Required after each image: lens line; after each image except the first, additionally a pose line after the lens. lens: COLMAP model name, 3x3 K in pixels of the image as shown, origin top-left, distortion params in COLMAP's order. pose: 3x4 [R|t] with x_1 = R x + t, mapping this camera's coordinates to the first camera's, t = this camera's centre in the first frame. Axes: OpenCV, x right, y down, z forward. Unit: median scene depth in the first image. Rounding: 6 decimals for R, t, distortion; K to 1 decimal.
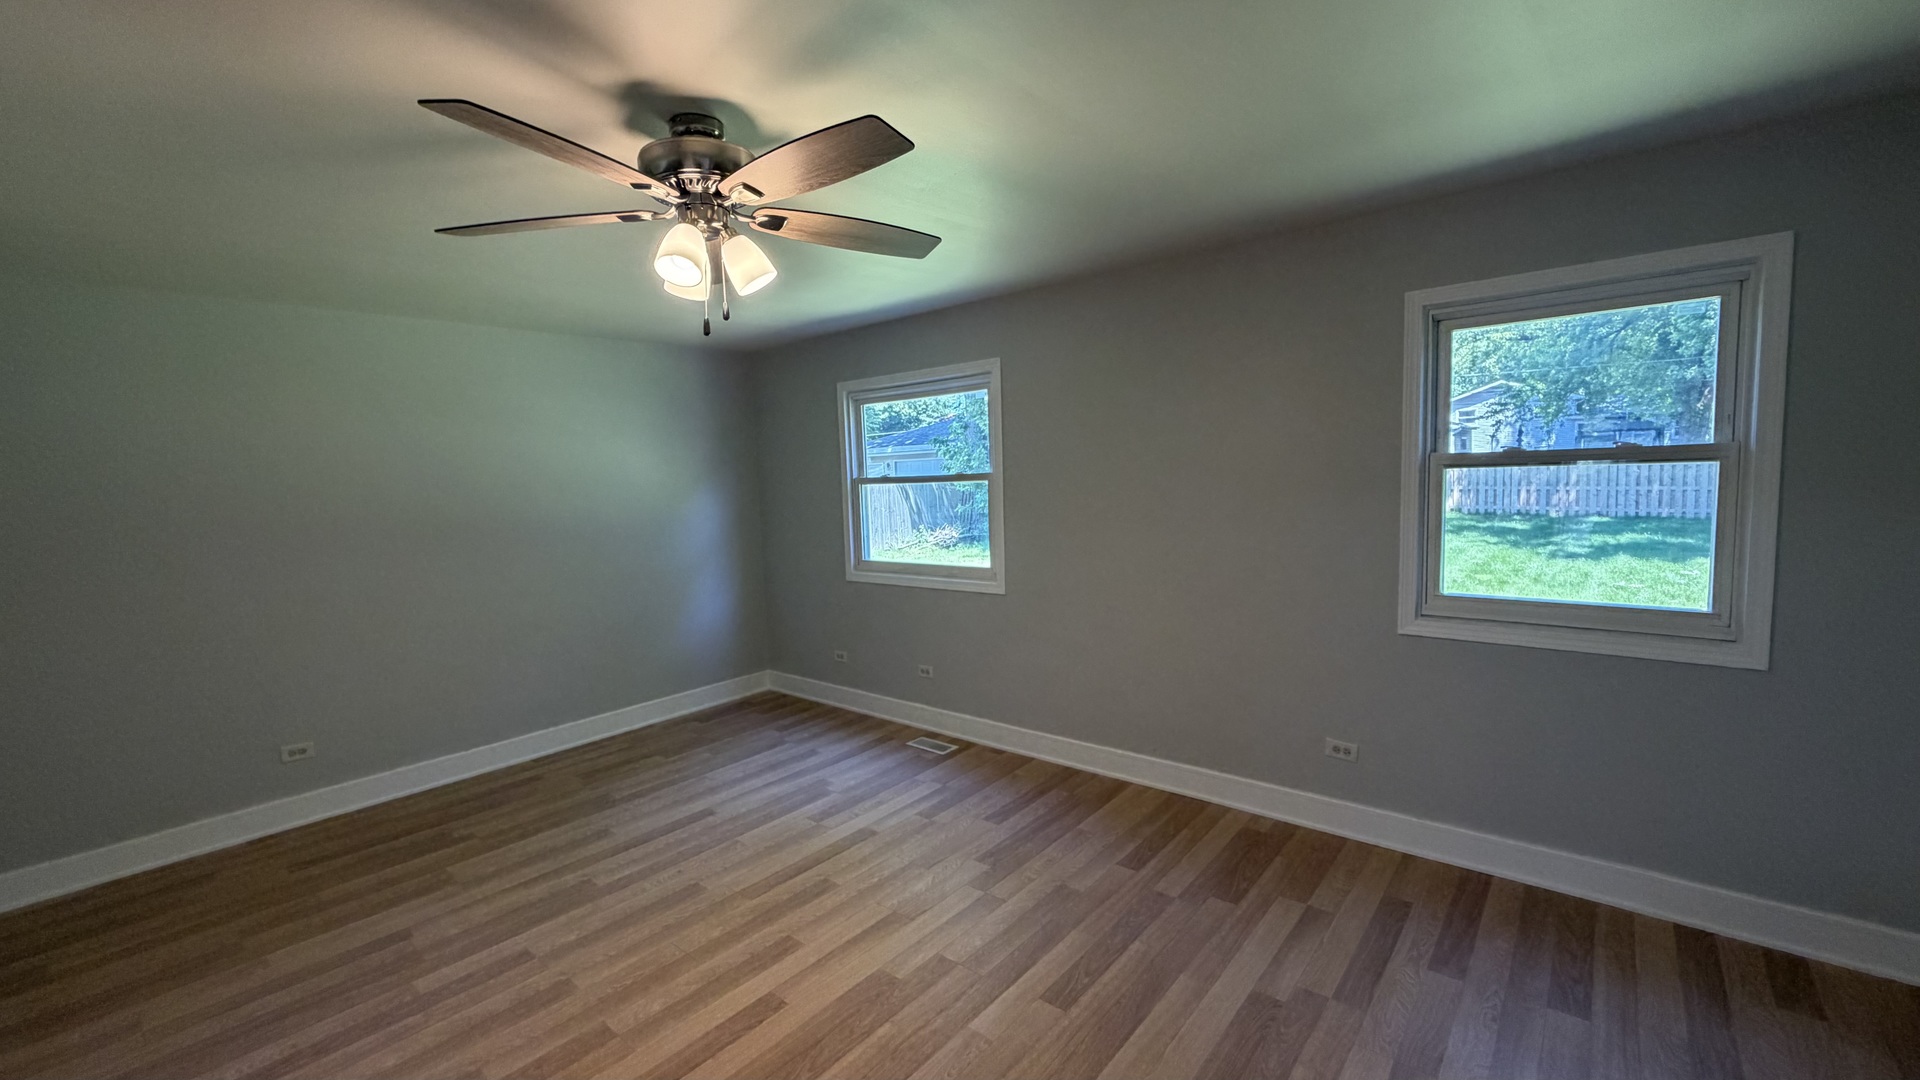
lens RADIAL K [[764.1, 0, 953.6], [0, 764.1, 540.4], [0, 0, 1]] dist [0.000432, -0.000130]
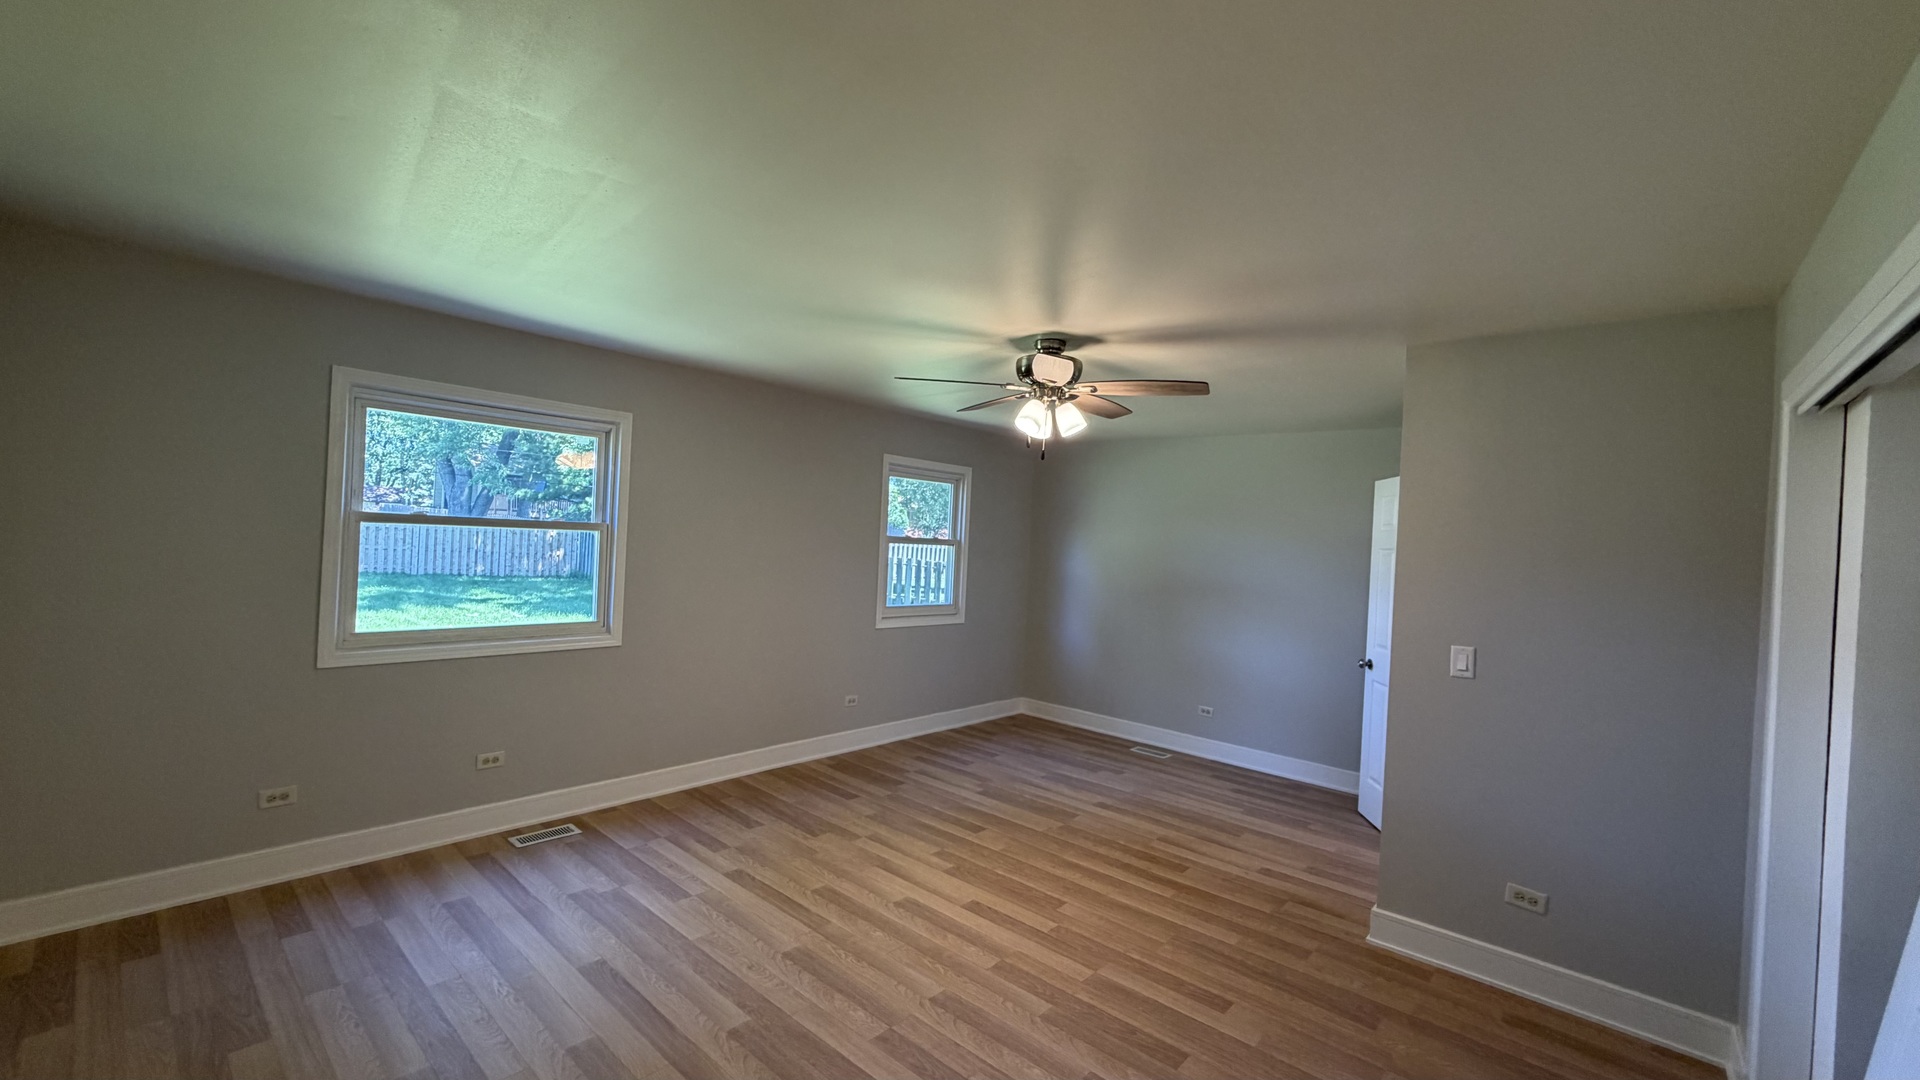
lens RADIAL K [[764.1, 0, 953.6], [0, 764.1, 540.4], [0, 0, 1]] dist [0.000432, -0.000130]
pose [[0.016370, 0.038348, 0.999130, -1.197574], [0.035936, 0.998596, -0.038916, -0.015918], [-0.999220, 0.036542, 0.014969, 0.699124]]
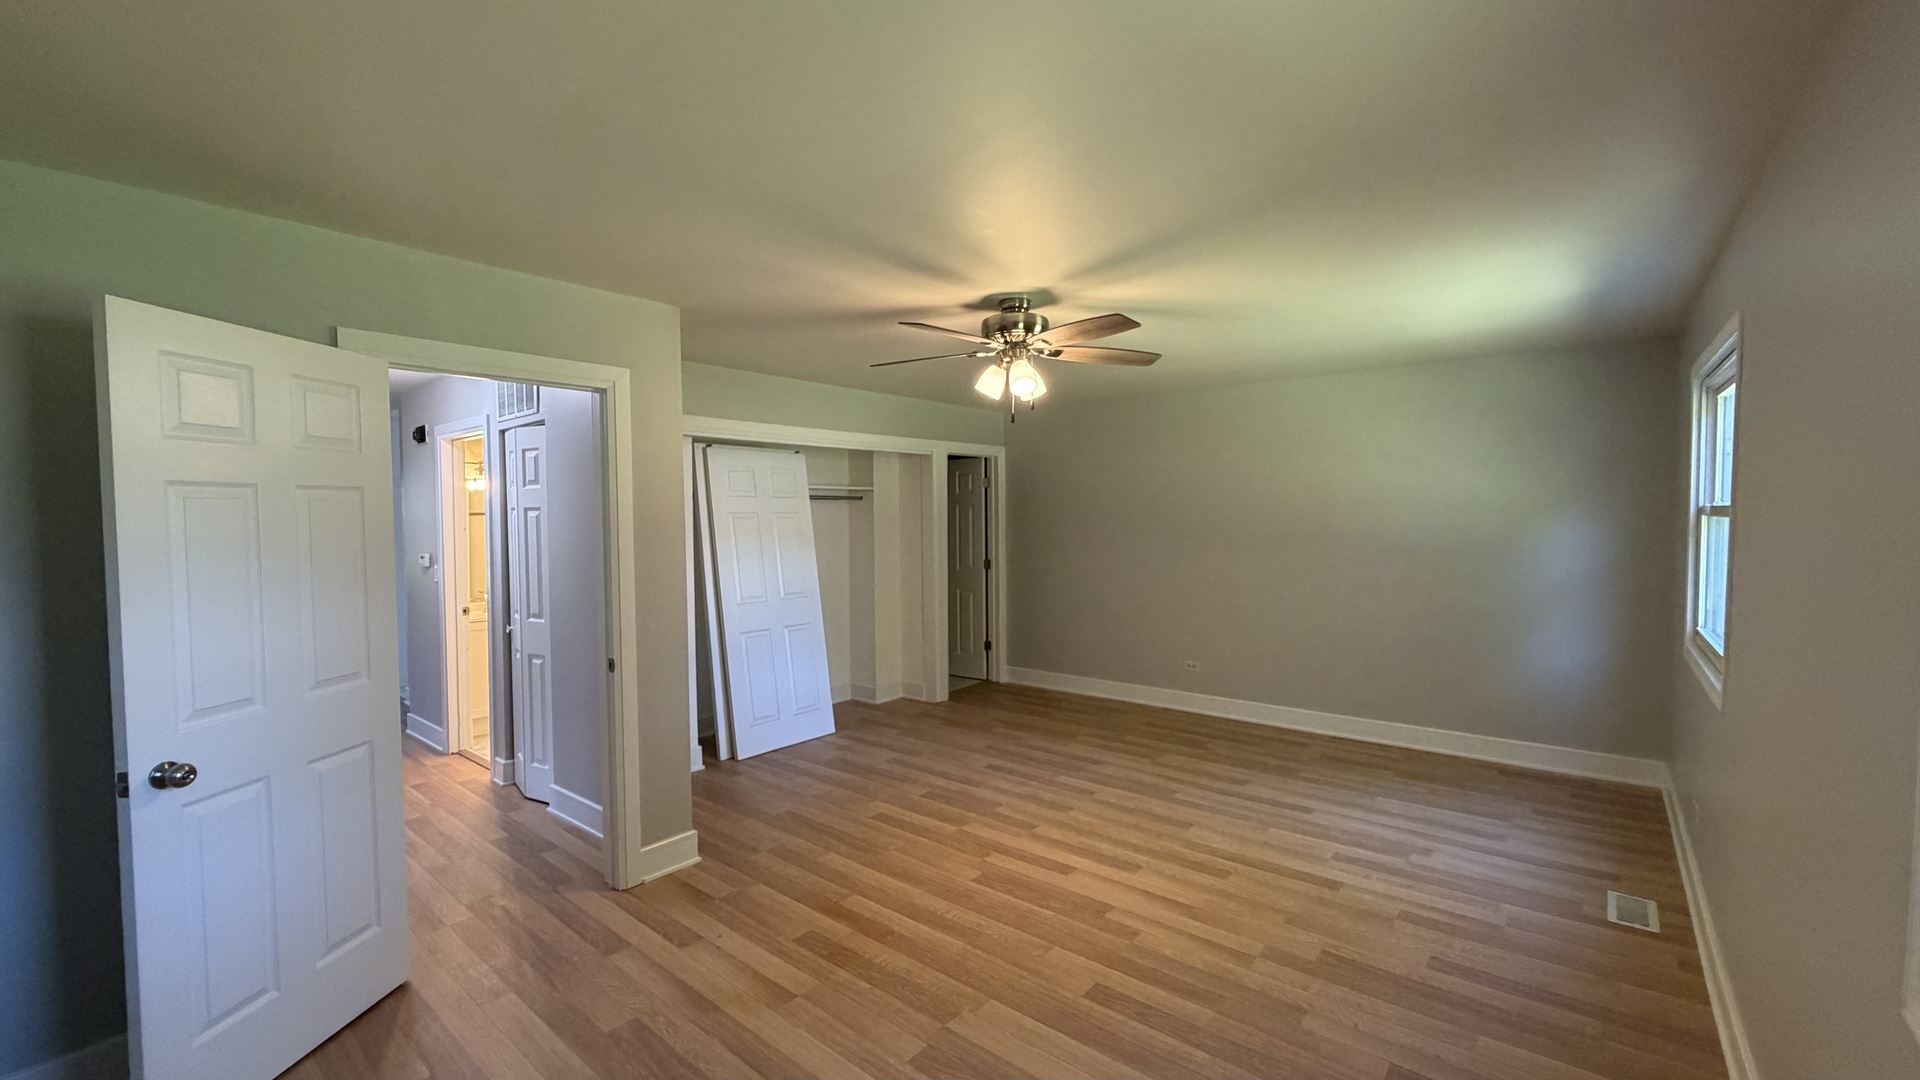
lens RADIAL K [[764.1, 0, 953.6], [0, 764.1, 540.4], [0, 0, 1]] dist [0.000432, -0.000130]
pose [[0.012120, 0.073045, -0.997255, 0.815420], [-0.080252, 0.994182, 0.071845, -0.071037], [0.996701, 0.079161, 0.017912, 0.503376]]
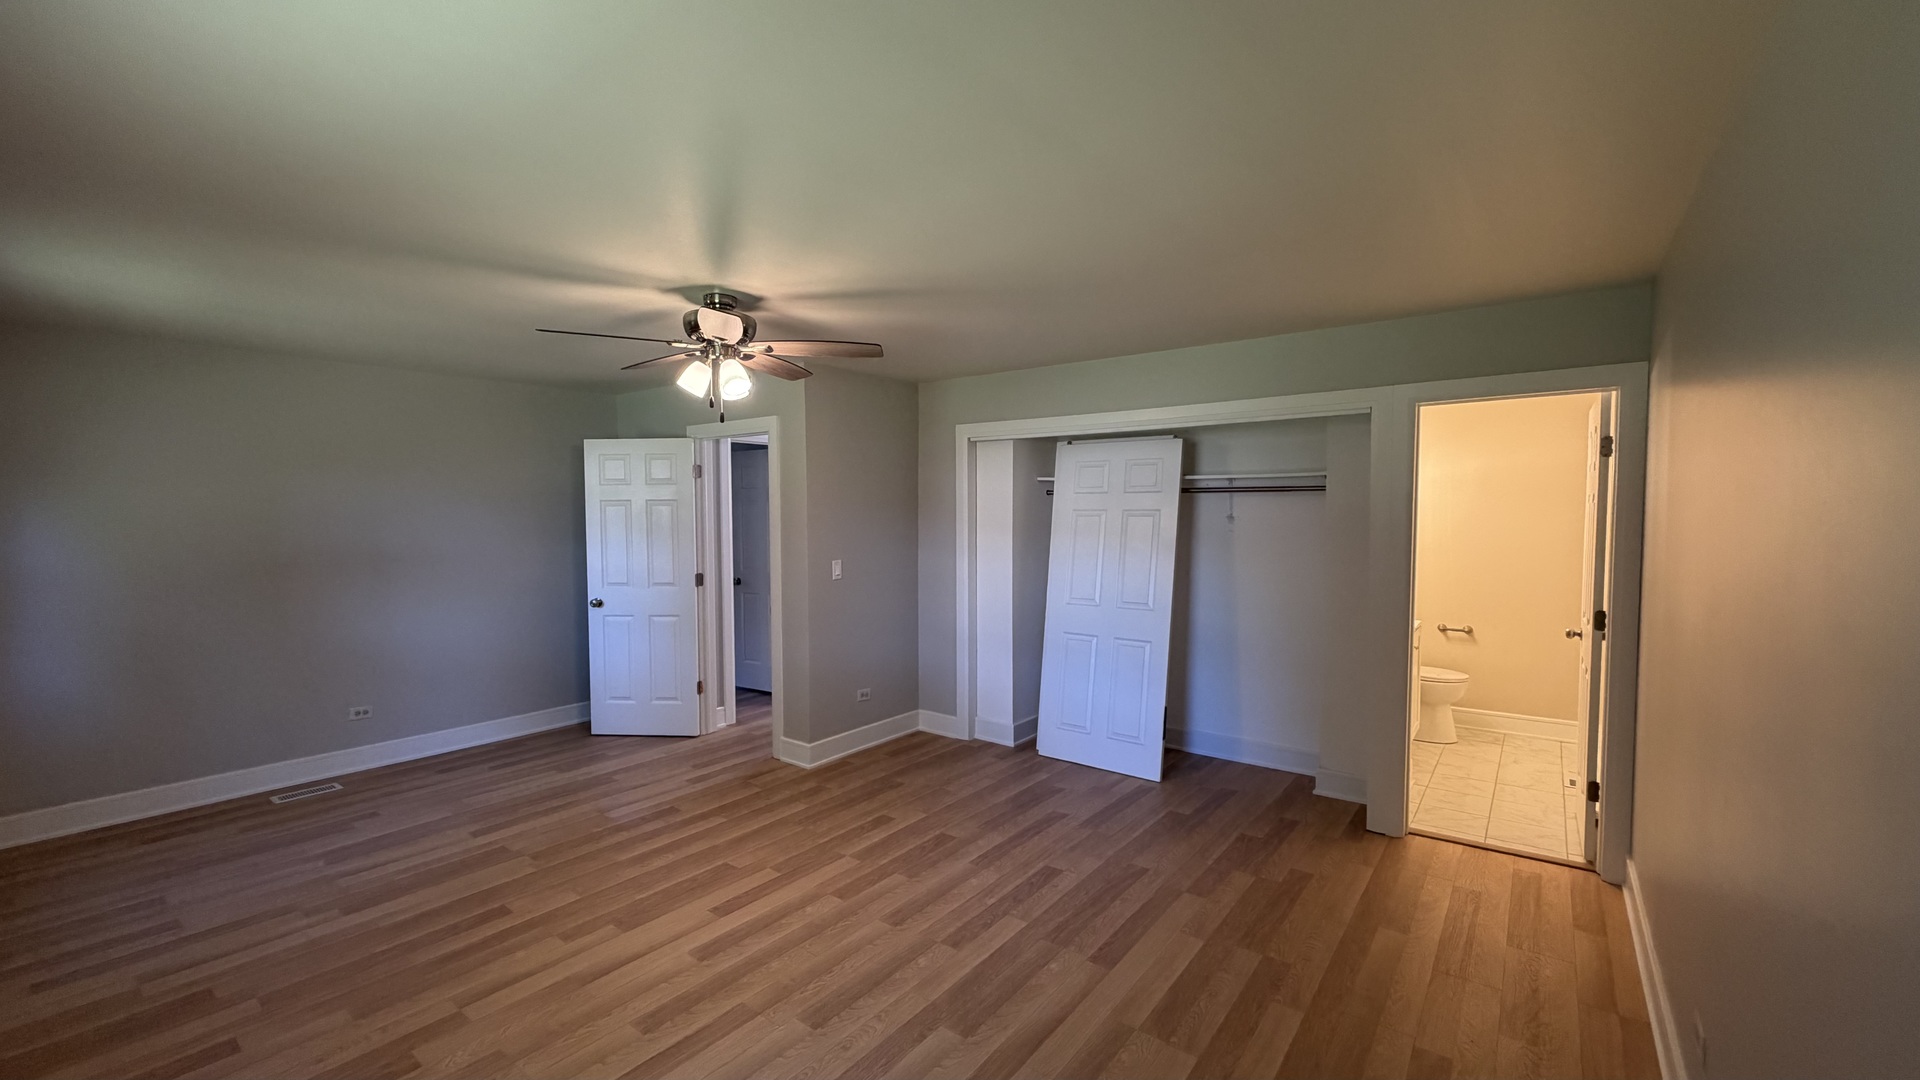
lens RADIAL K [[764.1, 0, 953.6], [0, 764.1, 540.4], [0, 0, 1]] dist [0.000432, -0.000130]
pose [[-0.997843, 0.044825, -0.047964, -0.425535], [0.038311, 0.990901, 0.129024, -0.123402], [0.053311, 0.126908, -0.990481, 1.578713]]
